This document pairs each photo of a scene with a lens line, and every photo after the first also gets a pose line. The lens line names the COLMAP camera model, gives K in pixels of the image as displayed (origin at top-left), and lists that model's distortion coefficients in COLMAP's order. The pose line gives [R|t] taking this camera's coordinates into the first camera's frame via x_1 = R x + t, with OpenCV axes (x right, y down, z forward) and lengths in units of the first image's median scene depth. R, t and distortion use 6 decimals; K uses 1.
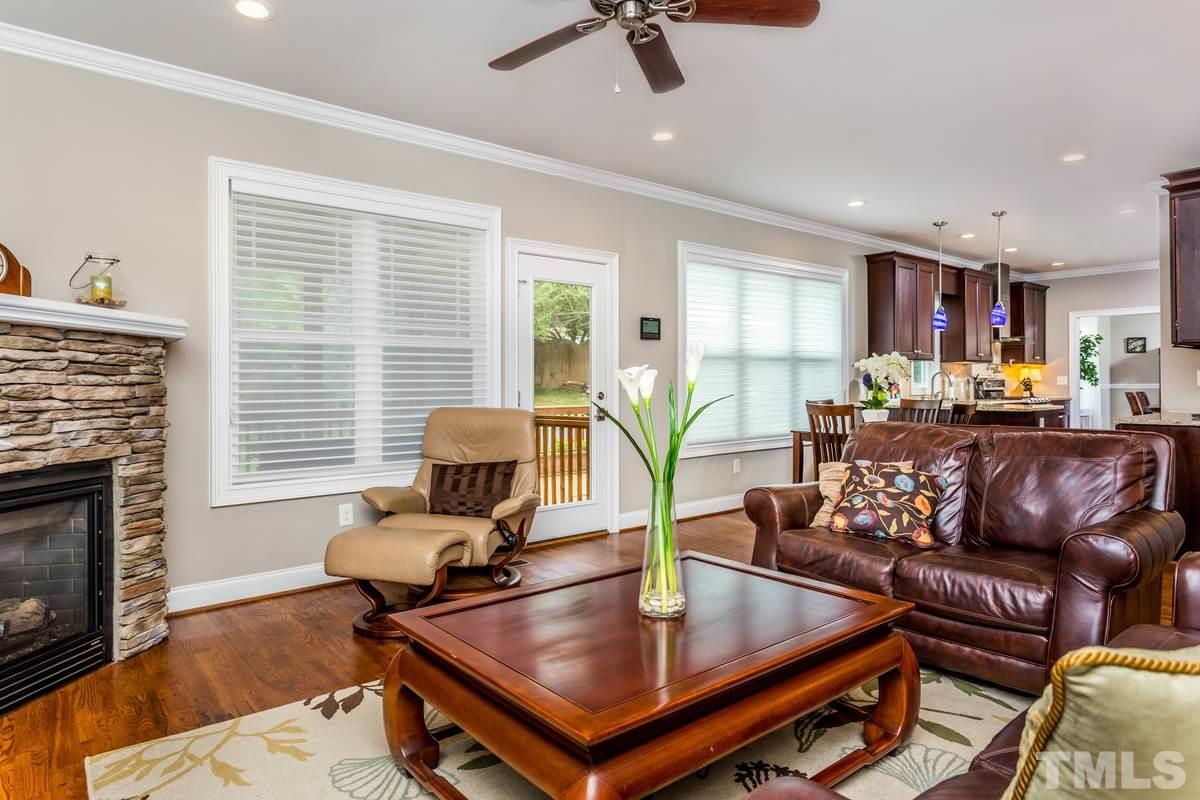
lens RADIAL K [[684.5, 0, 600.0], [0, 684.5, 400.0], [0, 0, 1]] dist [0.004119, 0.002011]
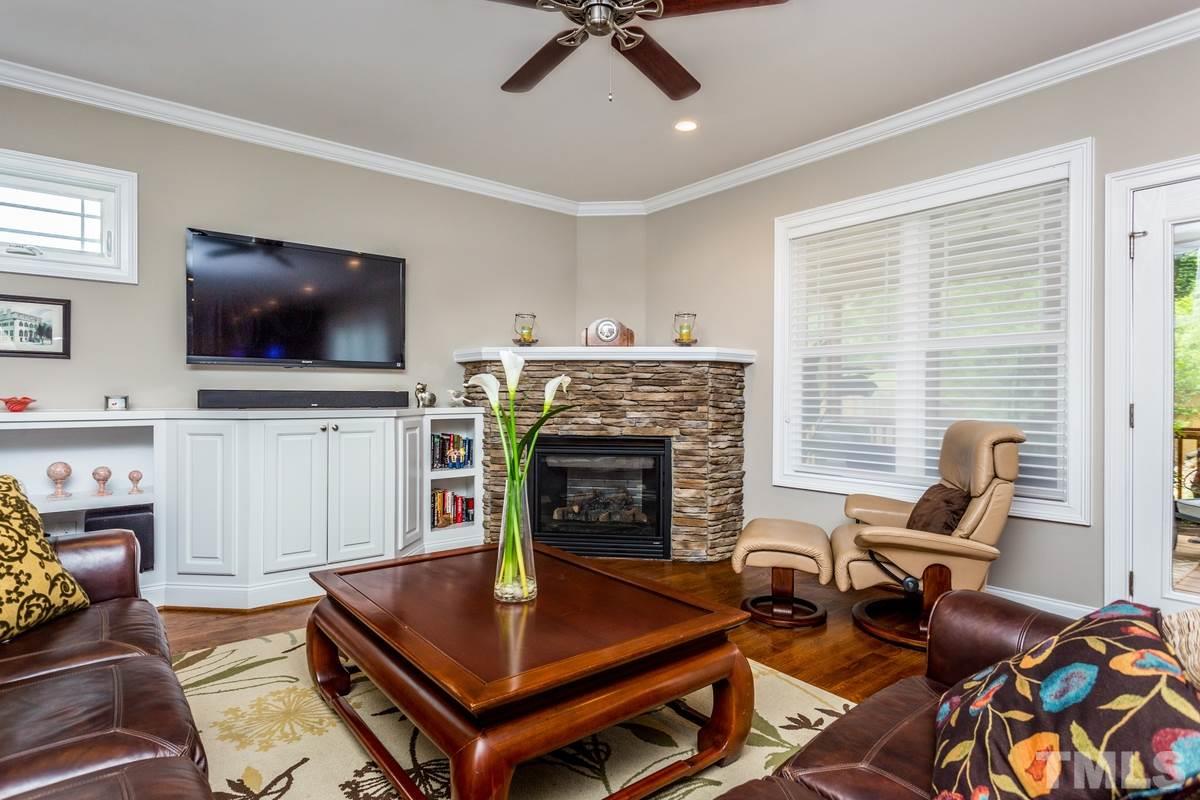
lens RADIAL K [[651.1, 0, 582.5], [0, 651.1, 400.9], [0, 0, 1]] dist [-0.000223, 0.000224]
pose [[-0.023410, 0.012533, -0.999647, 0.845512], [-0.025926, 0.999577, 0.013140, -0.015099], [0.999390, 0.026225, -0.023075, 0.812698]]
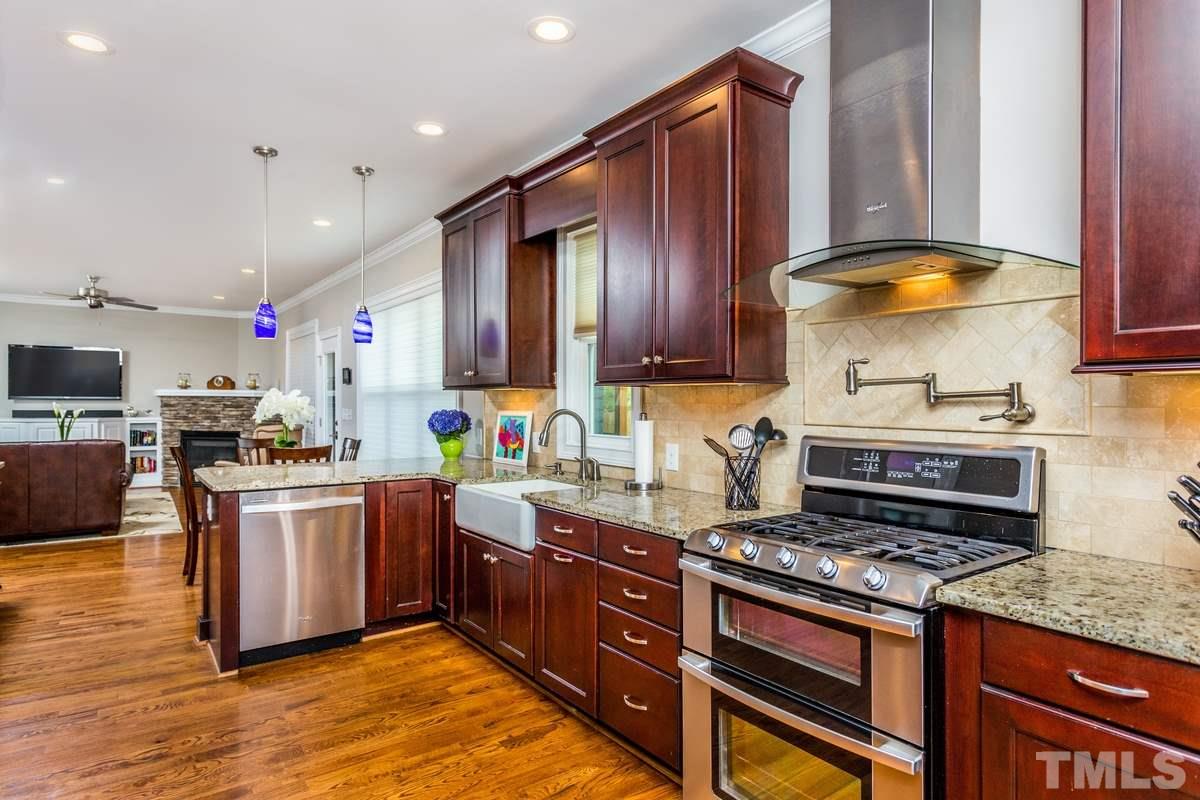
lens RADIAL K [[684.5, 0, 600.0], [0, 684.5, 400.0], [0, 0, 1]] dist [0.004119, 0.002011]
pose [[-0.065069, 0.003041, -0.997876, 2.679561], [-0.029207, 0.999561, 0.004951, -0.148053], [0.997453, 0.029467, -0.064952, 3.042057]]
